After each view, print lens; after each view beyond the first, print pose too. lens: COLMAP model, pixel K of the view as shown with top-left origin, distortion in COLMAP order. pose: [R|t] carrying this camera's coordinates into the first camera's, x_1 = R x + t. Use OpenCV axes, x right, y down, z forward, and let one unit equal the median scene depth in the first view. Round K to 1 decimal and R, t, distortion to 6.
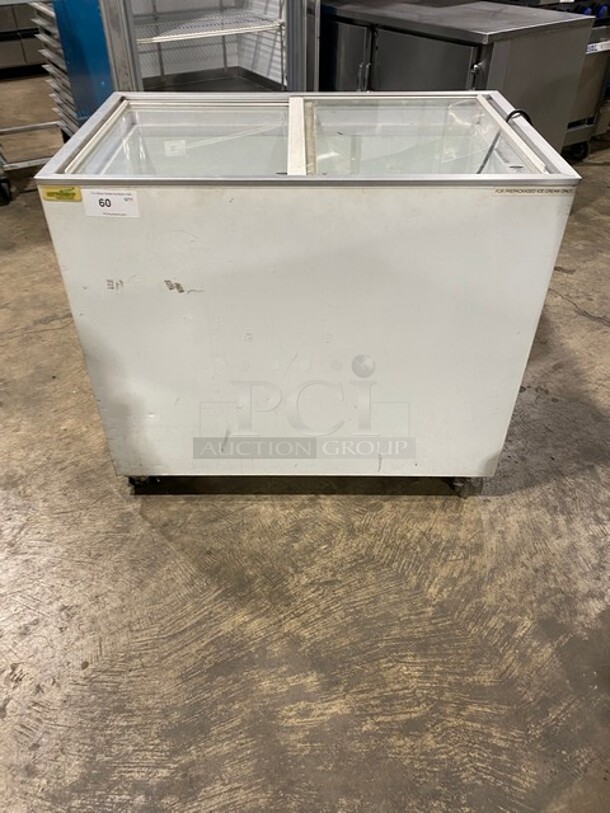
lens RADIAL K [[622.4, 0, 305.0], [0, 622.4, 406.5], [0, 0, 1]] dist [0.007439, 0.004751]
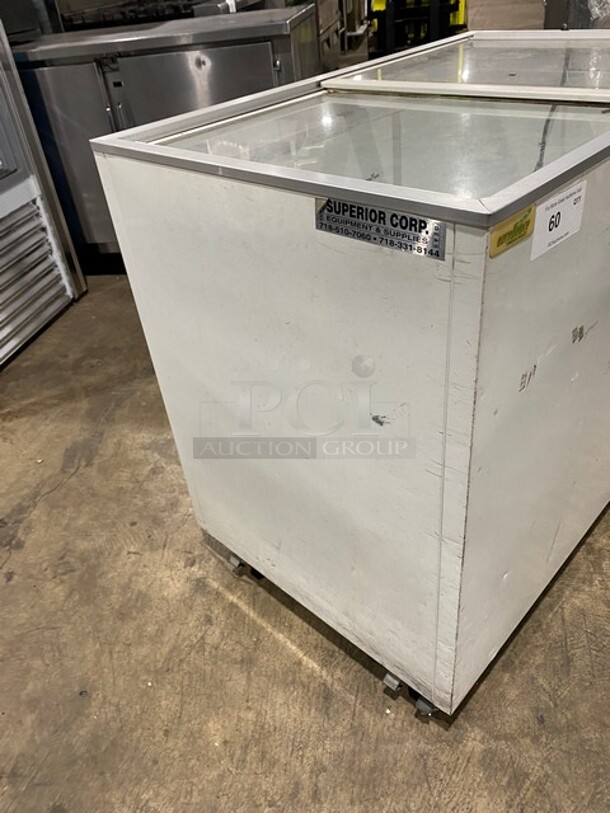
lens RADIAL K [[622.4, 0, 305.0], [0, 622.4, 406.5], [0, 0, 1]] dist [0.007439, 0.004751]
pose [[0.684847, -0.479219, 0.548939, -0.525703], [0.533234, 0.843009, 0.070686, -0.224766], [-0.496634, 0.244304, 0.832868, 0.464754]]
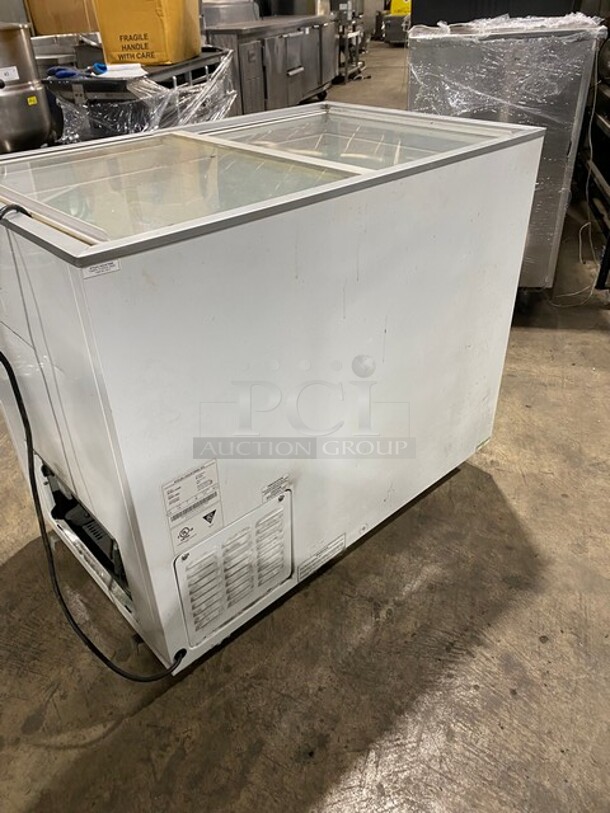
lens RADIAL K [[622.4, 0, 305.0], [0, 622.4, 406.5], [0, 0, 1]] dist [0.007439, 0.004751]
pose [[-0.741620, 0.381739, -0.551611, 0.403382], [-0.411897, 0.389894, 0.823604, -0.780185], [0.529471, 0.838008, -0.131916, 1.106557]]
